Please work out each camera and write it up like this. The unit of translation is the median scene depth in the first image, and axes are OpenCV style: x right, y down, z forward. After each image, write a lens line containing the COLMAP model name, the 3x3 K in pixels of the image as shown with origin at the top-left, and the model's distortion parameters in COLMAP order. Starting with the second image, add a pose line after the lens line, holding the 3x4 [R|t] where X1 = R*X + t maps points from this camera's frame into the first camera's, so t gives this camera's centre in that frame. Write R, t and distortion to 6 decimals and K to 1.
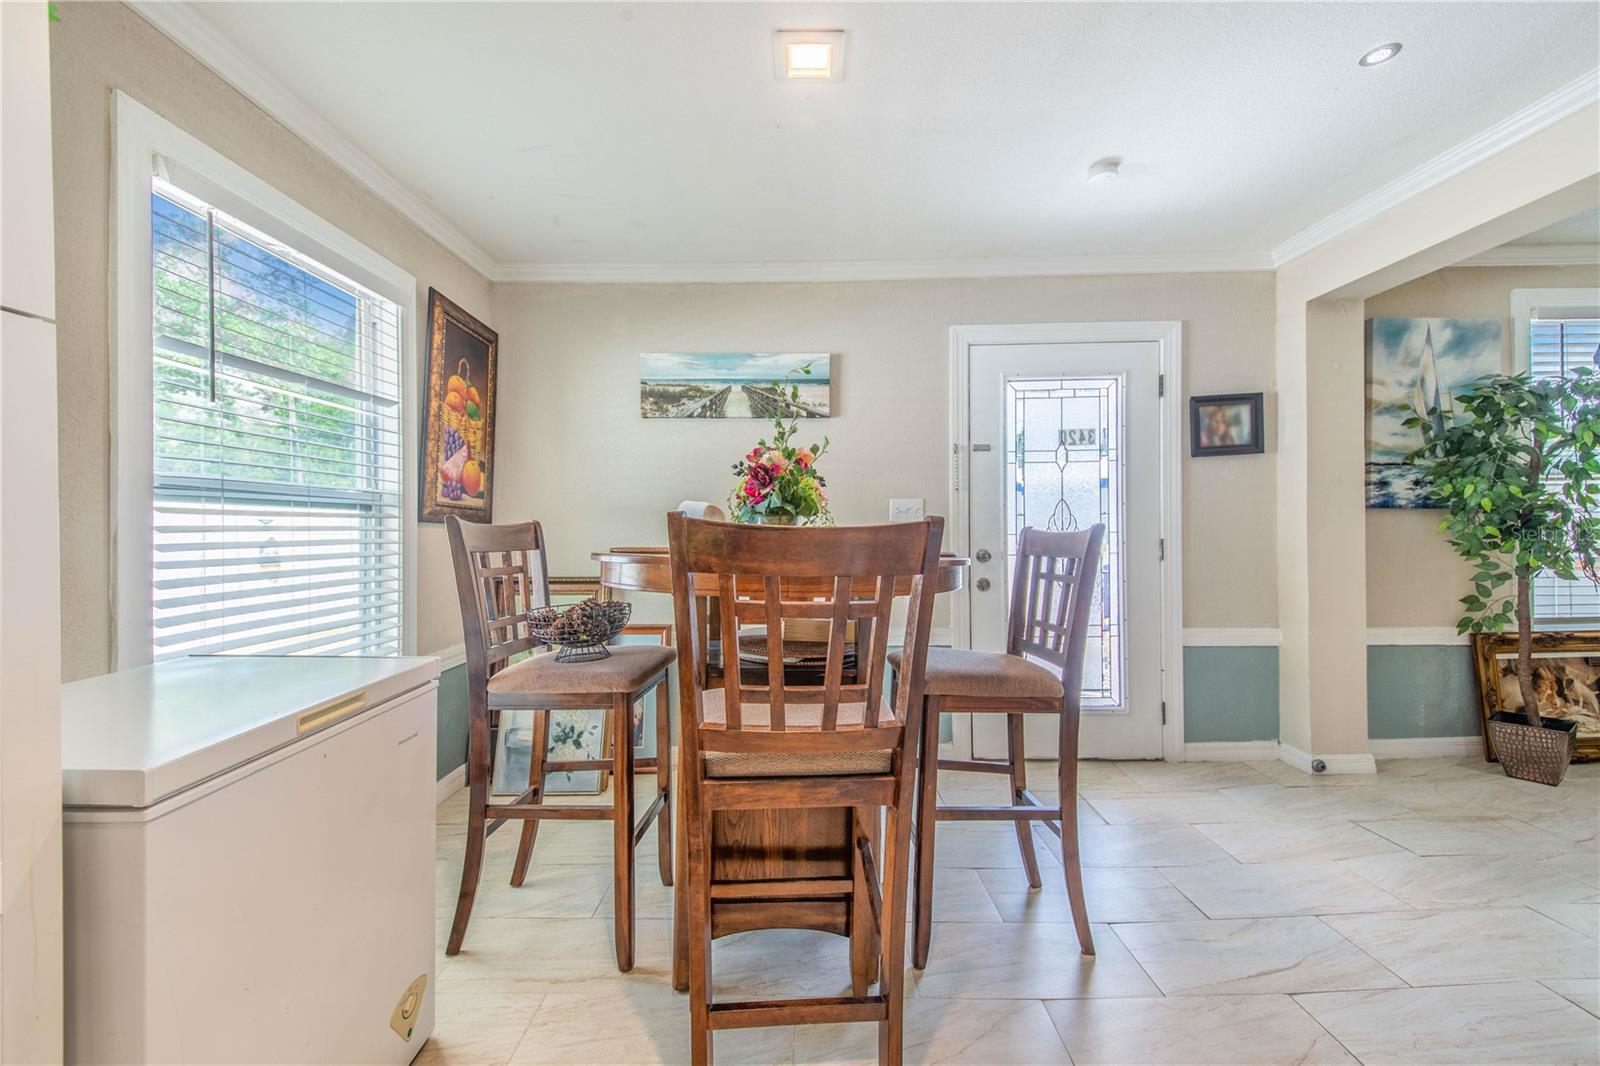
lens RADIAL K [[622.7, 0, 806.8], [0, 622.7, 529.3], [0, 0, 1]] dist [0.051653, -0.029602]
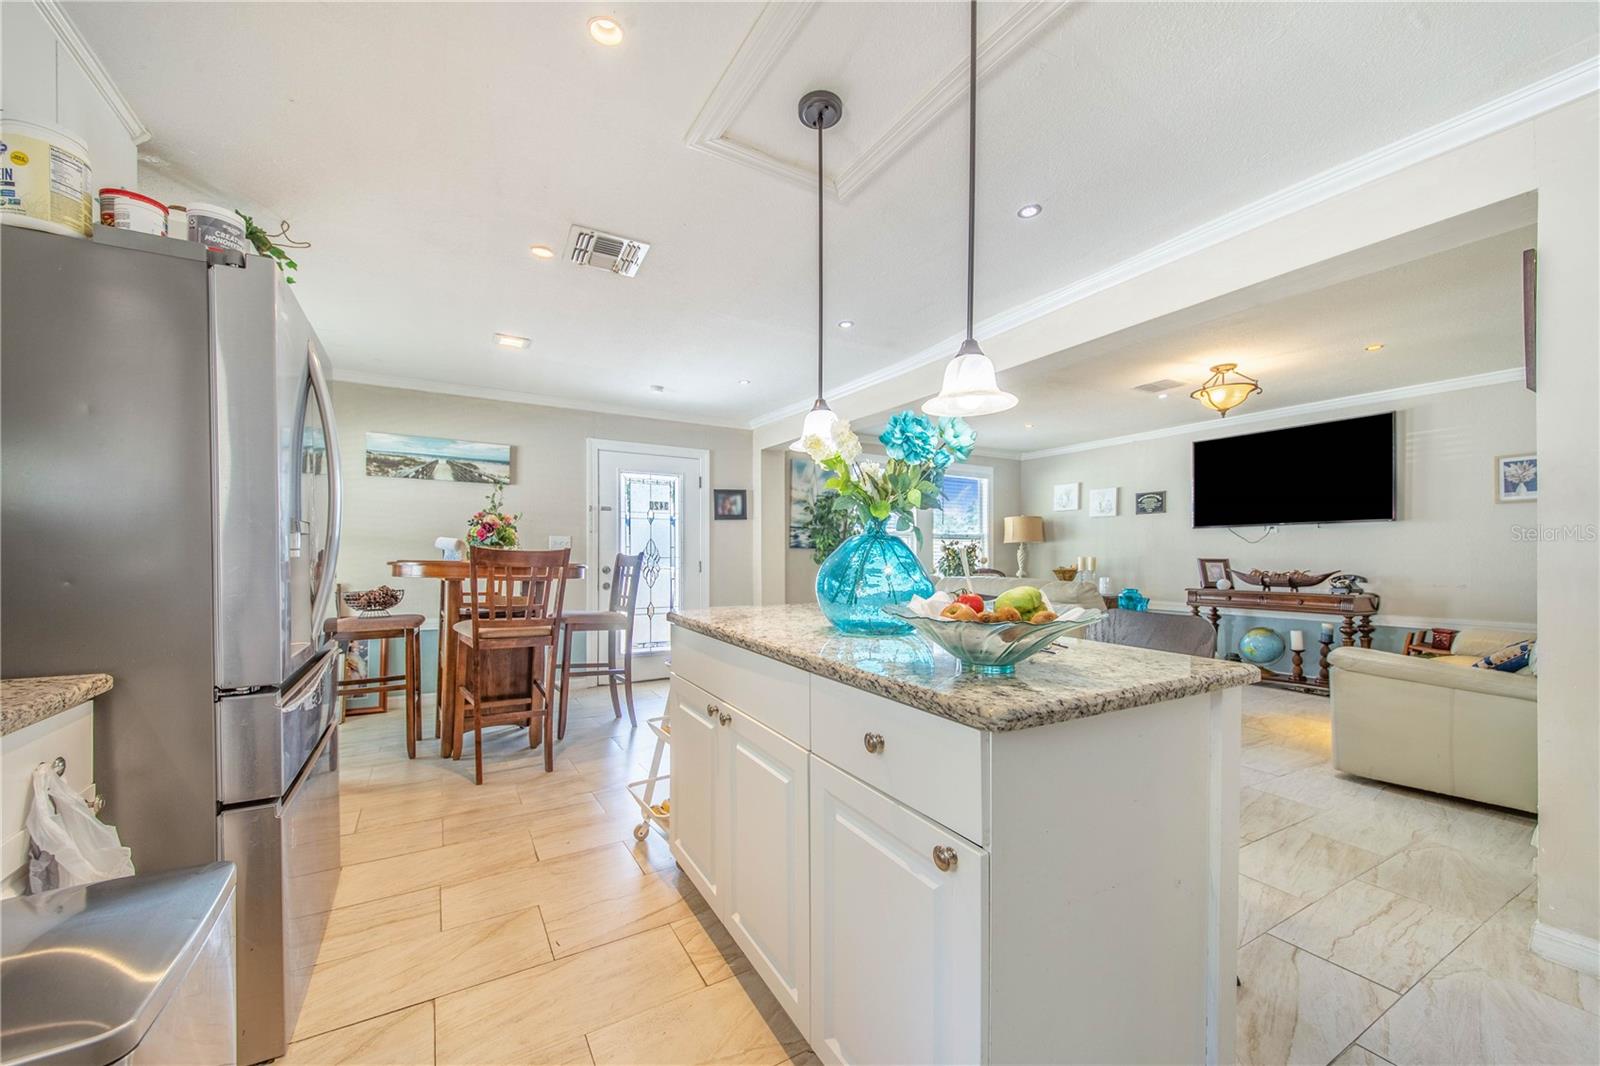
lens RADIAL K [[606.7, 0, 798.4], [0, 606.7, 562.6], [0, 0, 1]] dist [0.053310, -0.007859]
pose [[0.864886, 0.009382, 0.501881, -0.115893], [-0.013236, 0.999904, 0.004118, 0.008114], [-0.501795, -0.010205, 0.864927, -0.782244]]
